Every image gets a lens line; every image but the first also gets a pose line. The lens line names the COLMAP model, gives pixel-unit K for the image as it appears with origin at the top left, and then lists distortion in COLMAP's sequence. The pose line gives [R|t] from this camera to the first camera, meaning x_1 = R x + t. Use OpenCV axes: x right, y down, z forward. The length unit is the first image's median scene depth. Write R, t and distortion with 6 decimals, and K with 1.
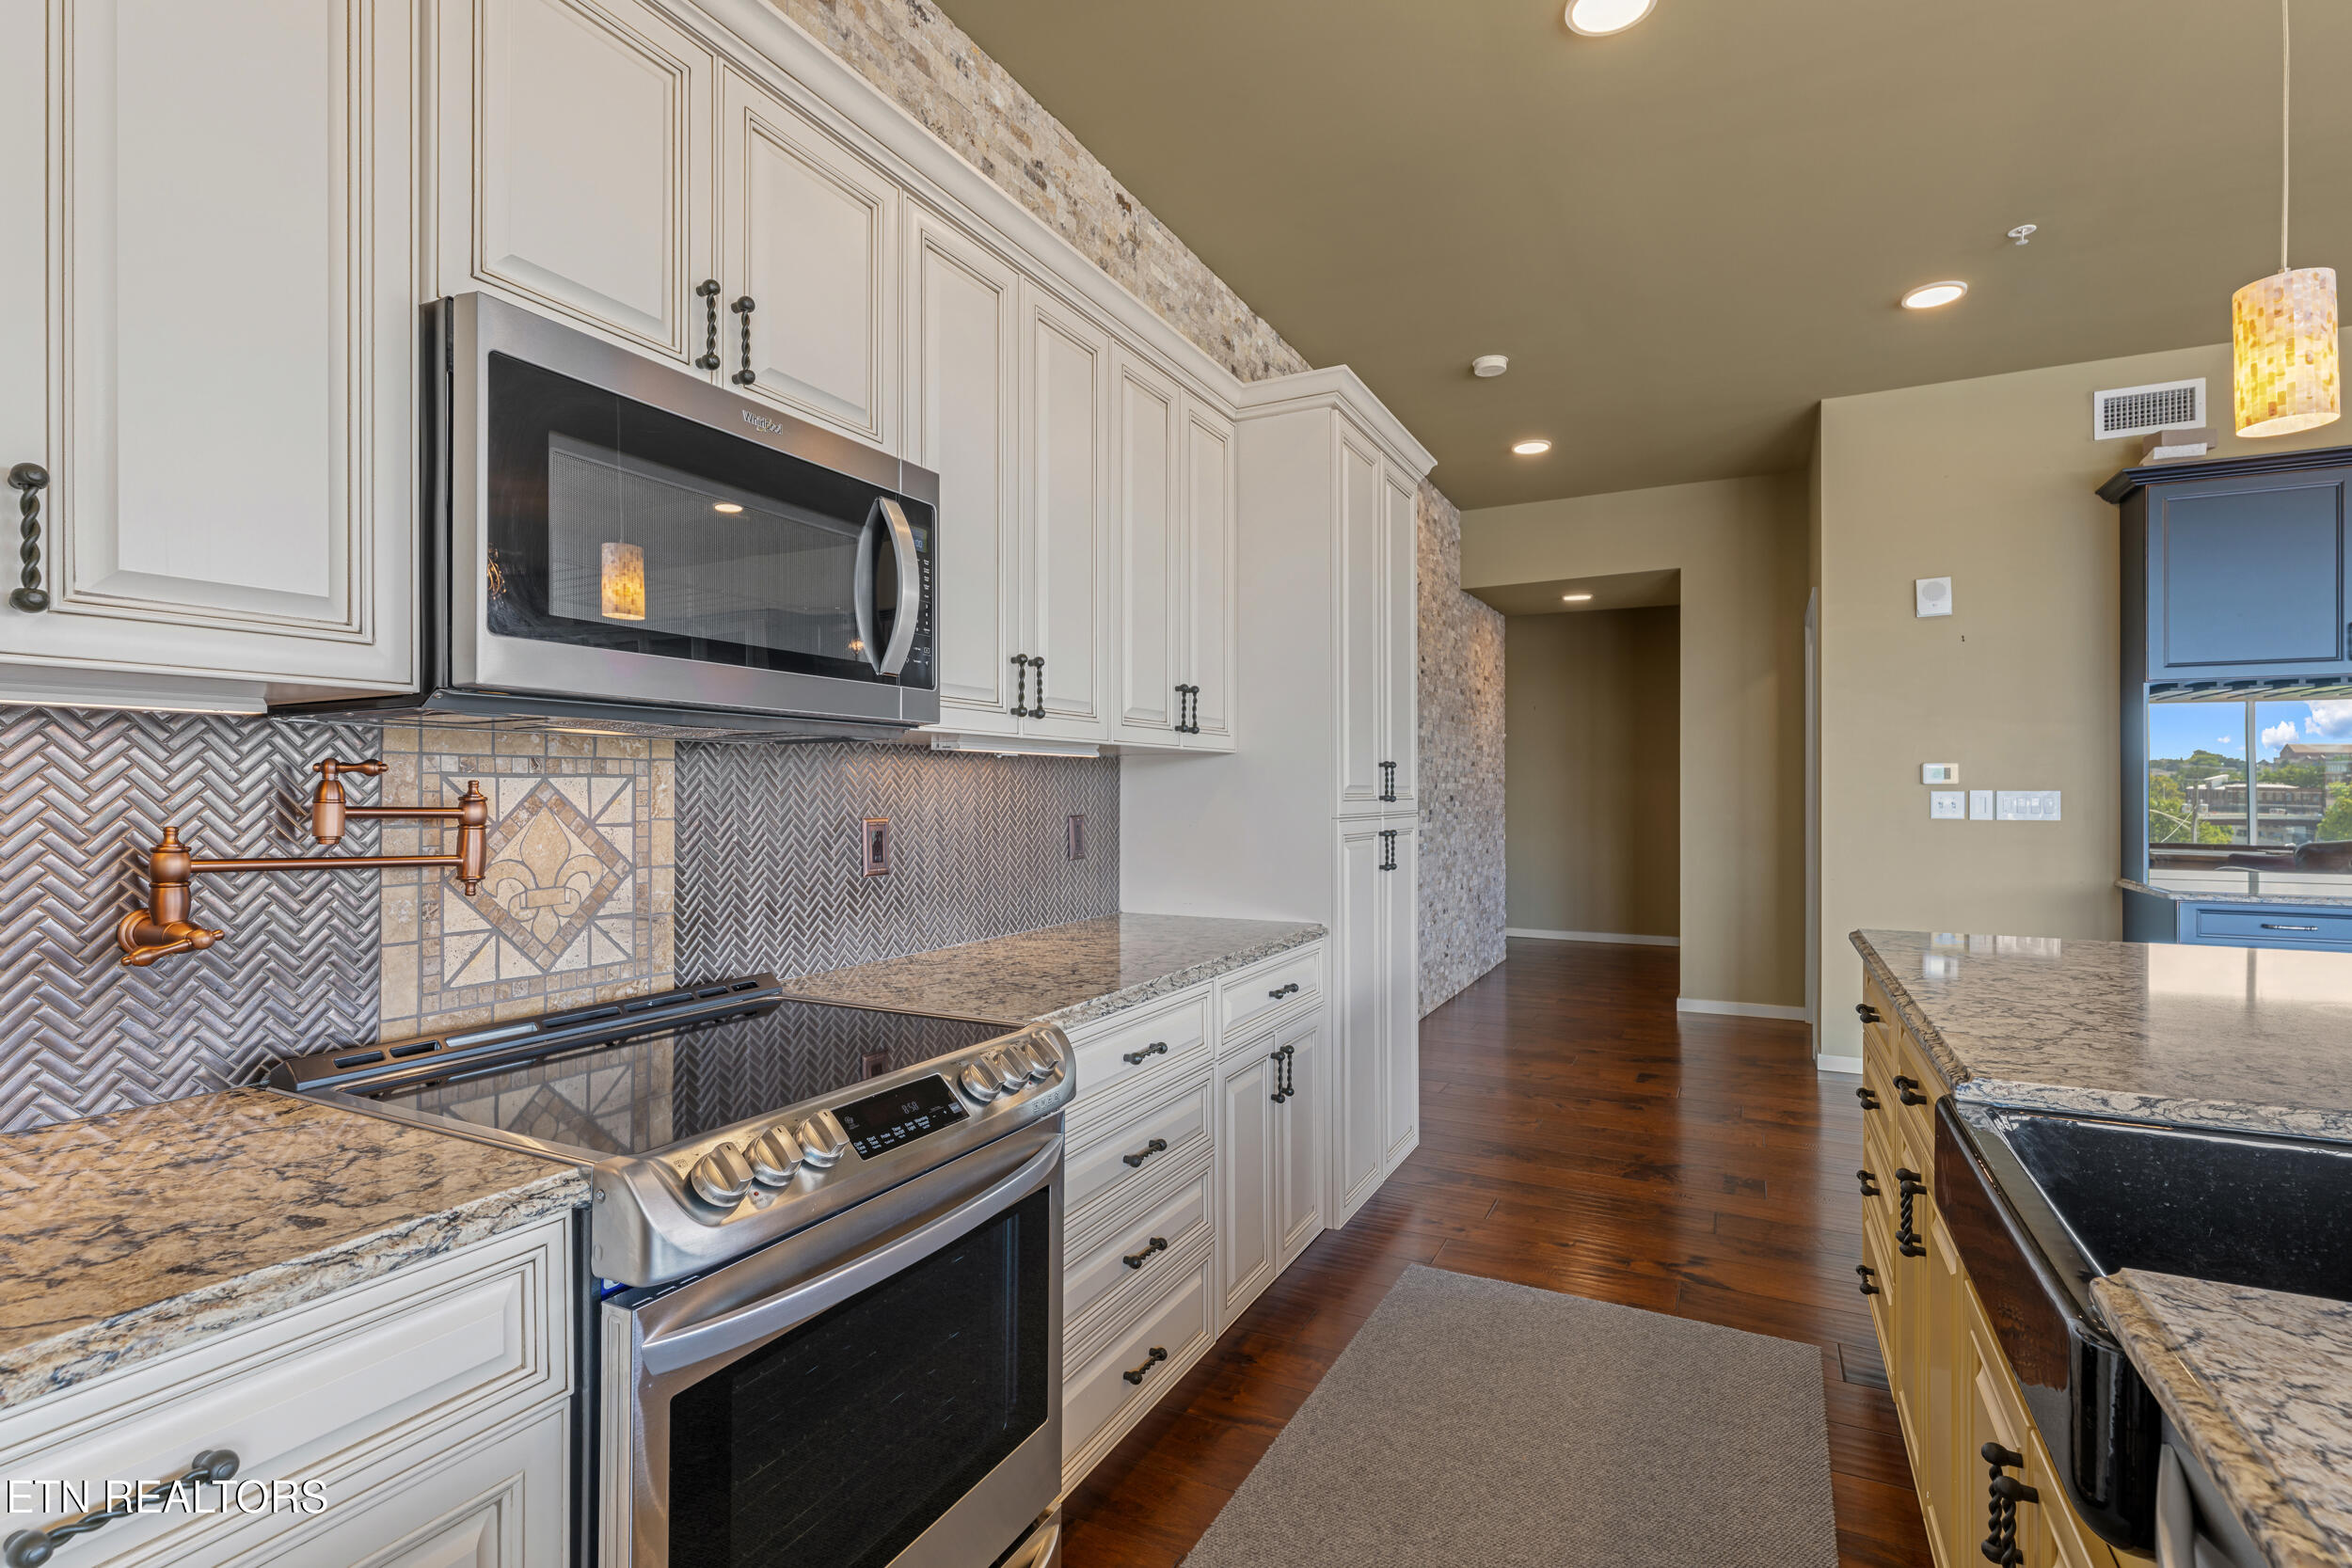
lens RADIAL K [[1093.8, 0, 1183.5], [0, 1093.8, 784.0], [0, 0, 1]] dist [0.001218, -0.000980]
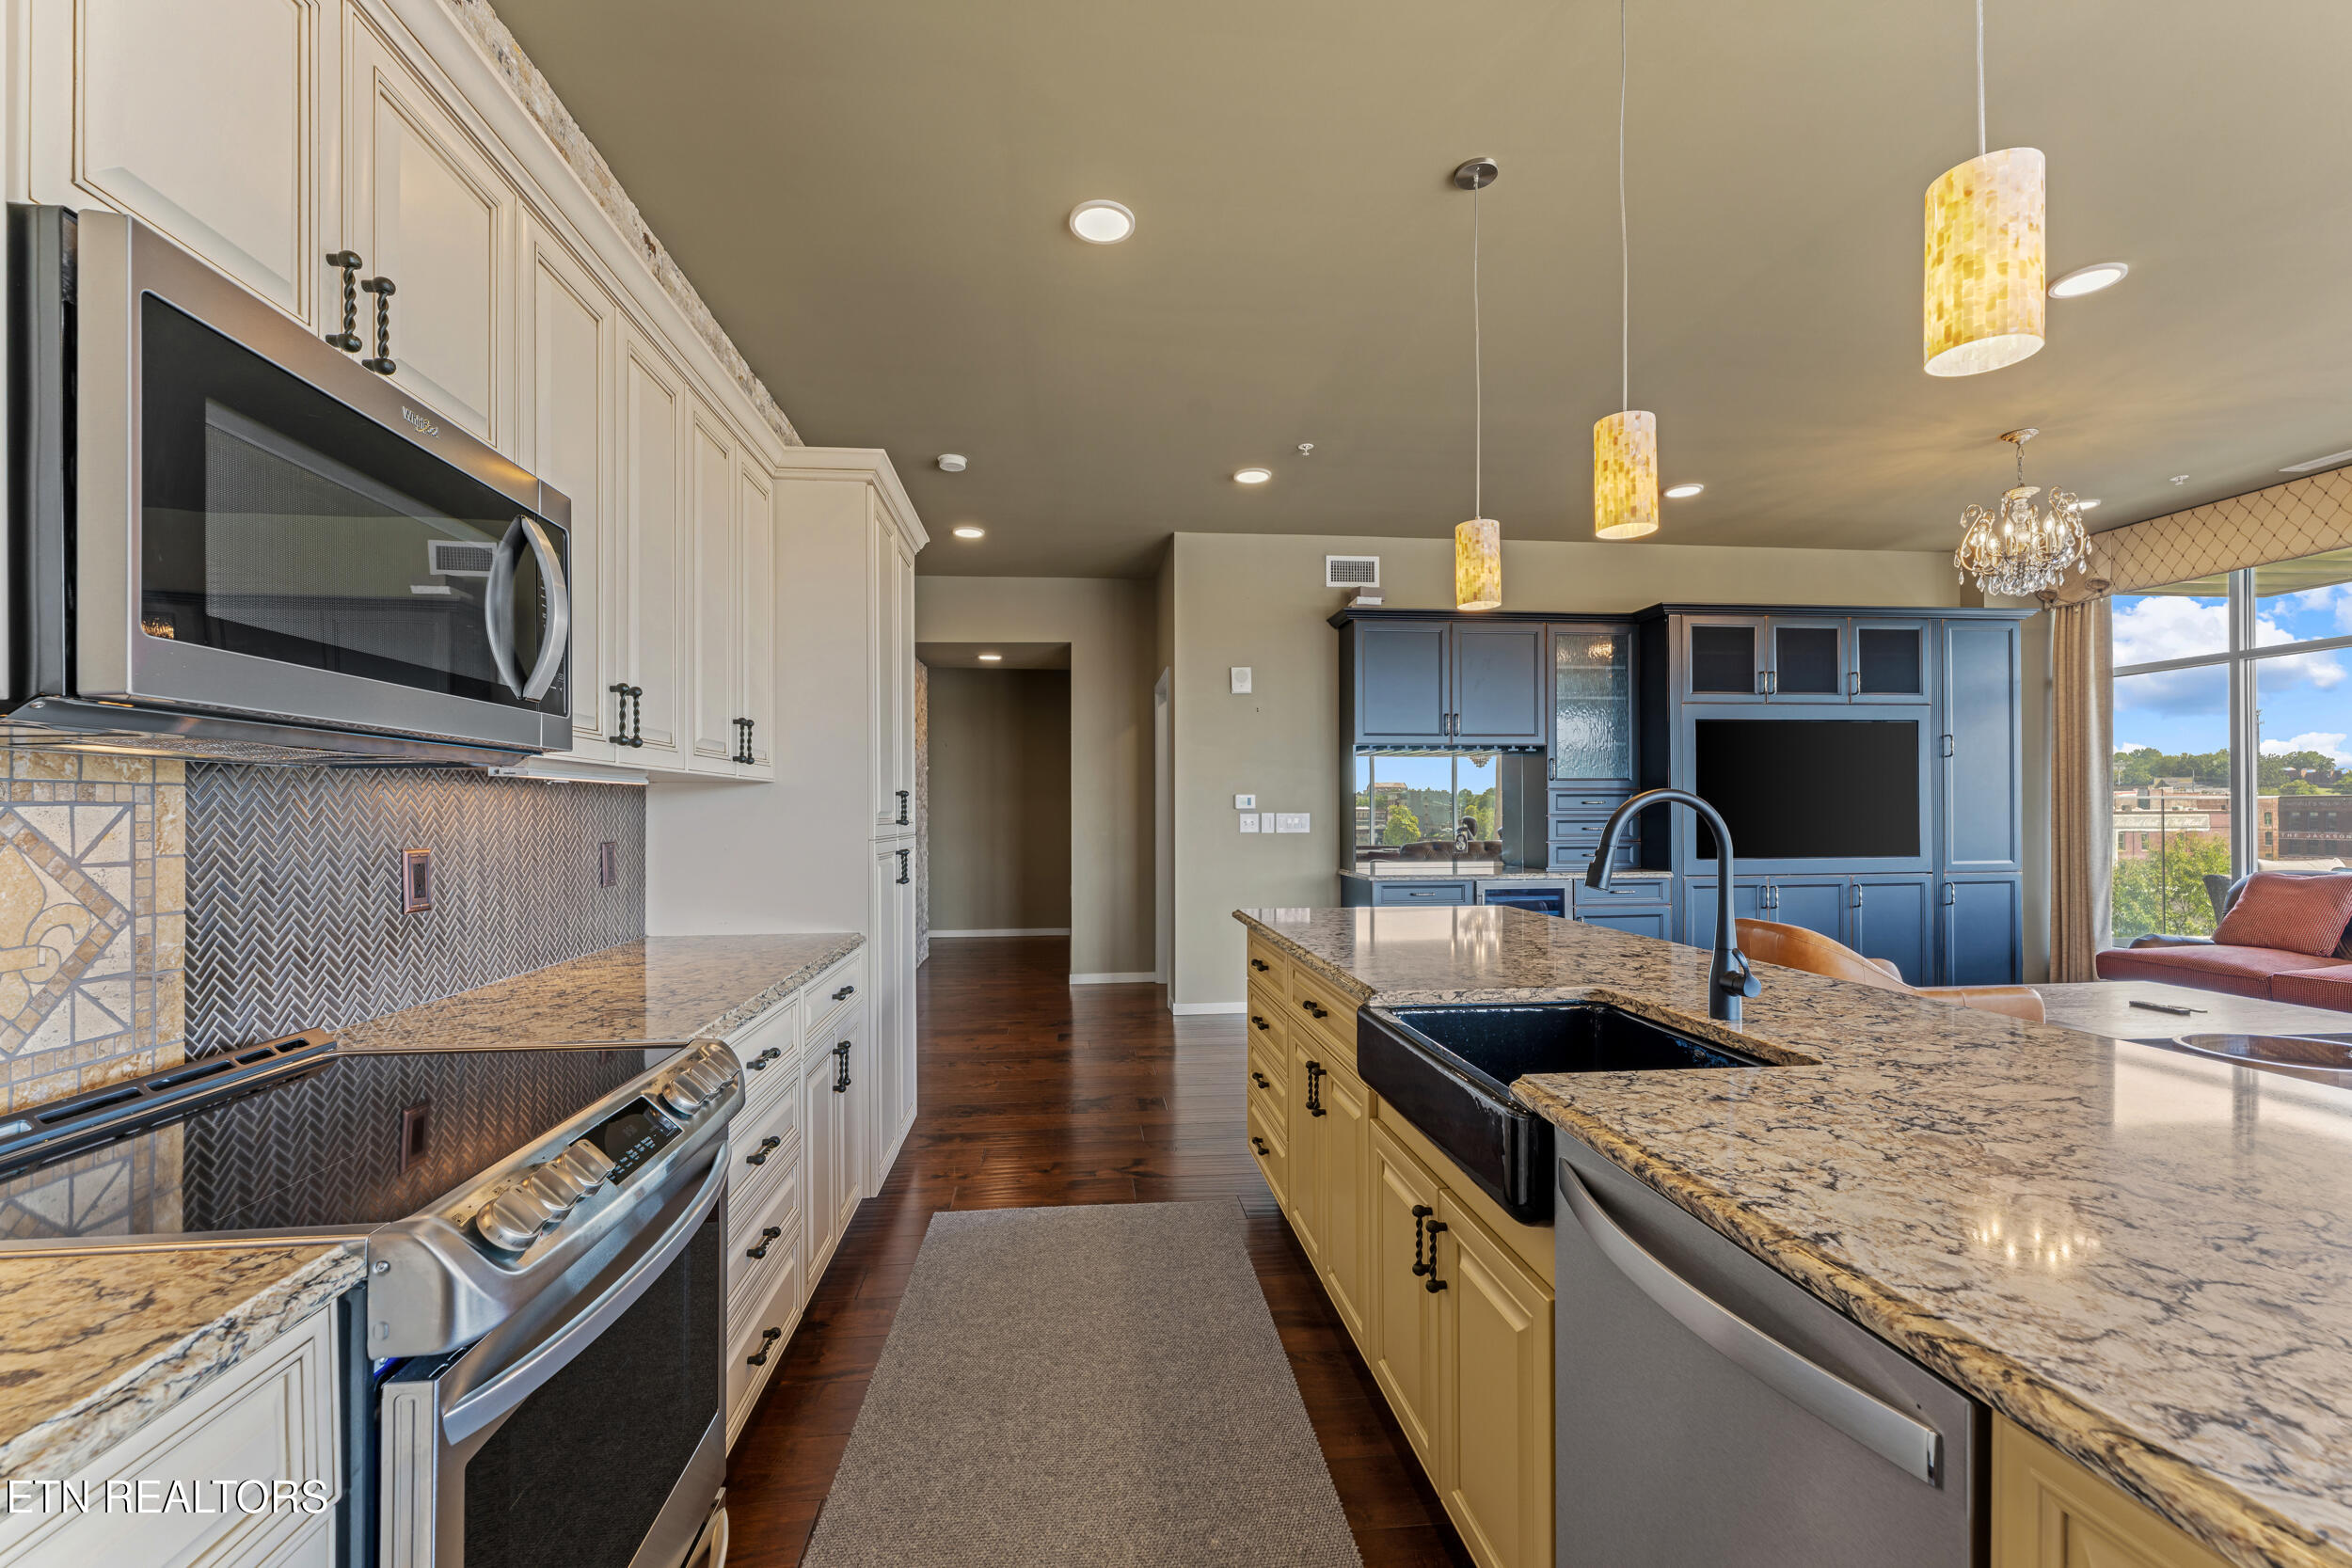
lens RADIAL K [[951.6, 0, 1153.5], [0, 951.6, 805.4], [0, 0, 1]] dist [0.002327, -0.000389]
pose [[0.843882, 0.000155, 0.536528, -0.218928], [0.001549, 0.999995, -0.002724, -0.002954], [-0.536526, 0.003130, 0.843878, -0.008098]]
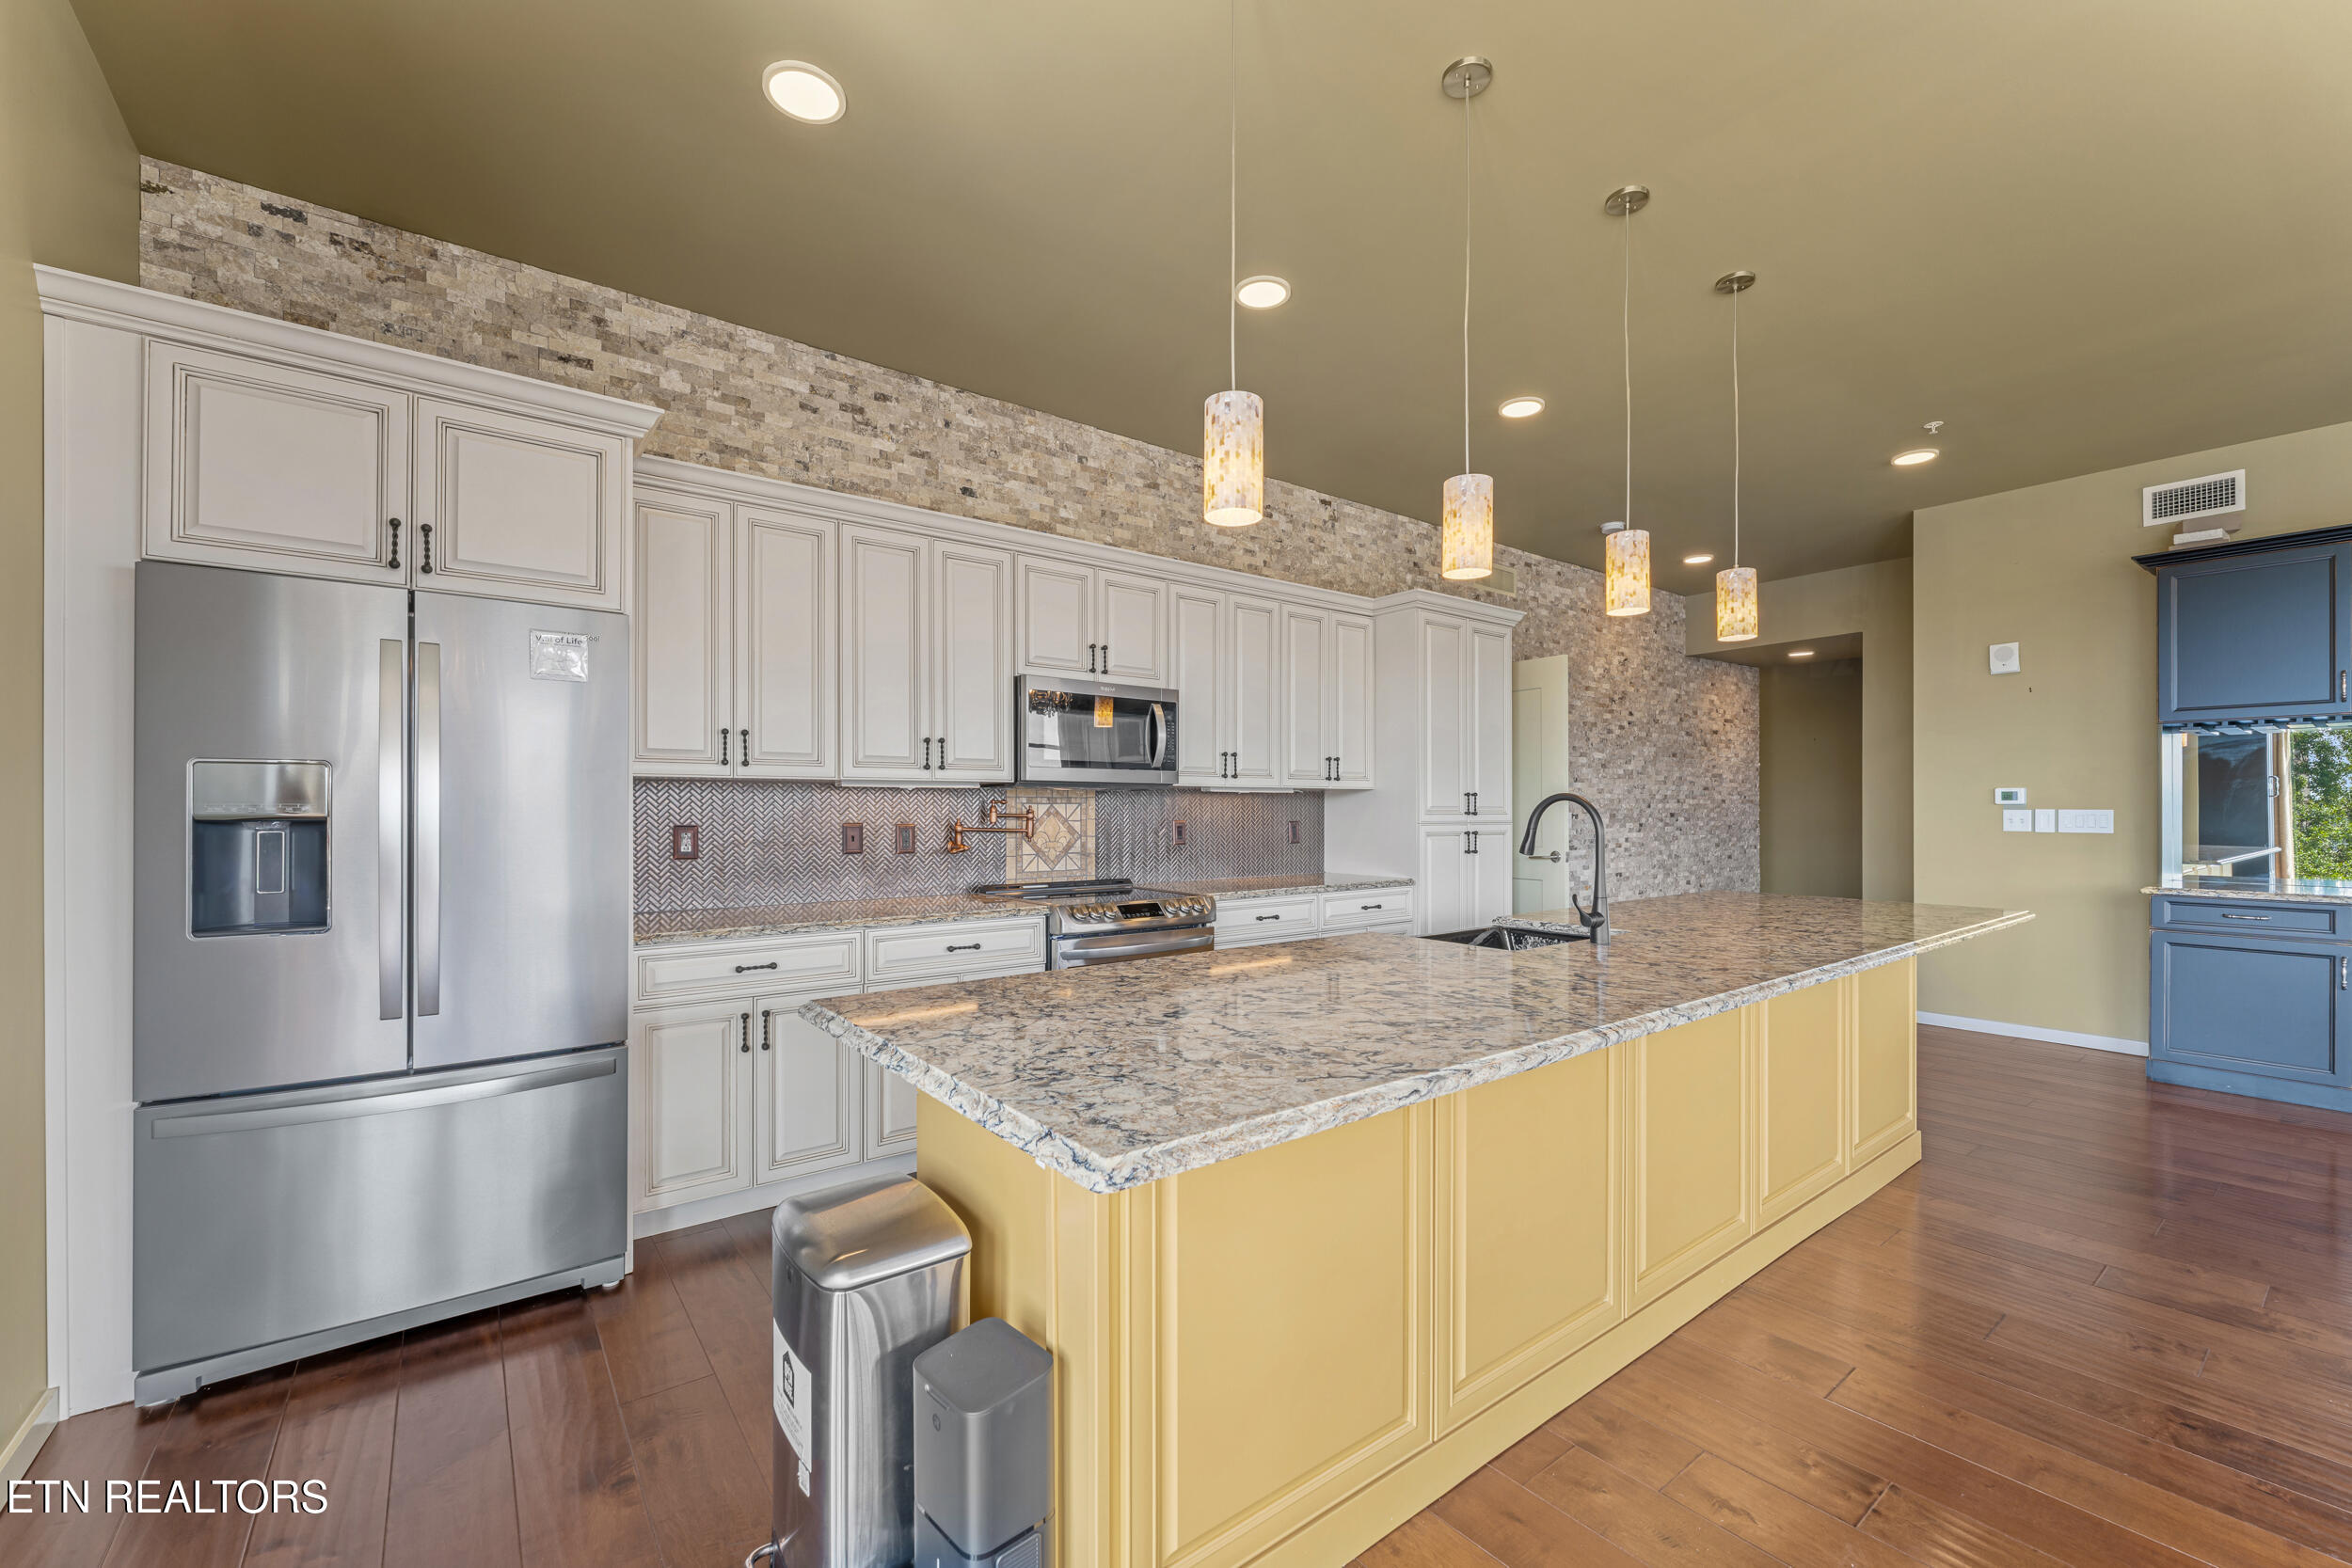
lens RADIAL K [[951.6, 0, 1205.9], [0, 951.6, 801.8], [0, 0, 1]] dist [0.002327, -0.000389]
pose [[0.908802, -0.002697, -0.417219, 0.725994], [0.001819, 0.999995, -0.002503, -0.004522], [0.417224, 0.001515, 0.908802, -0.973495]]
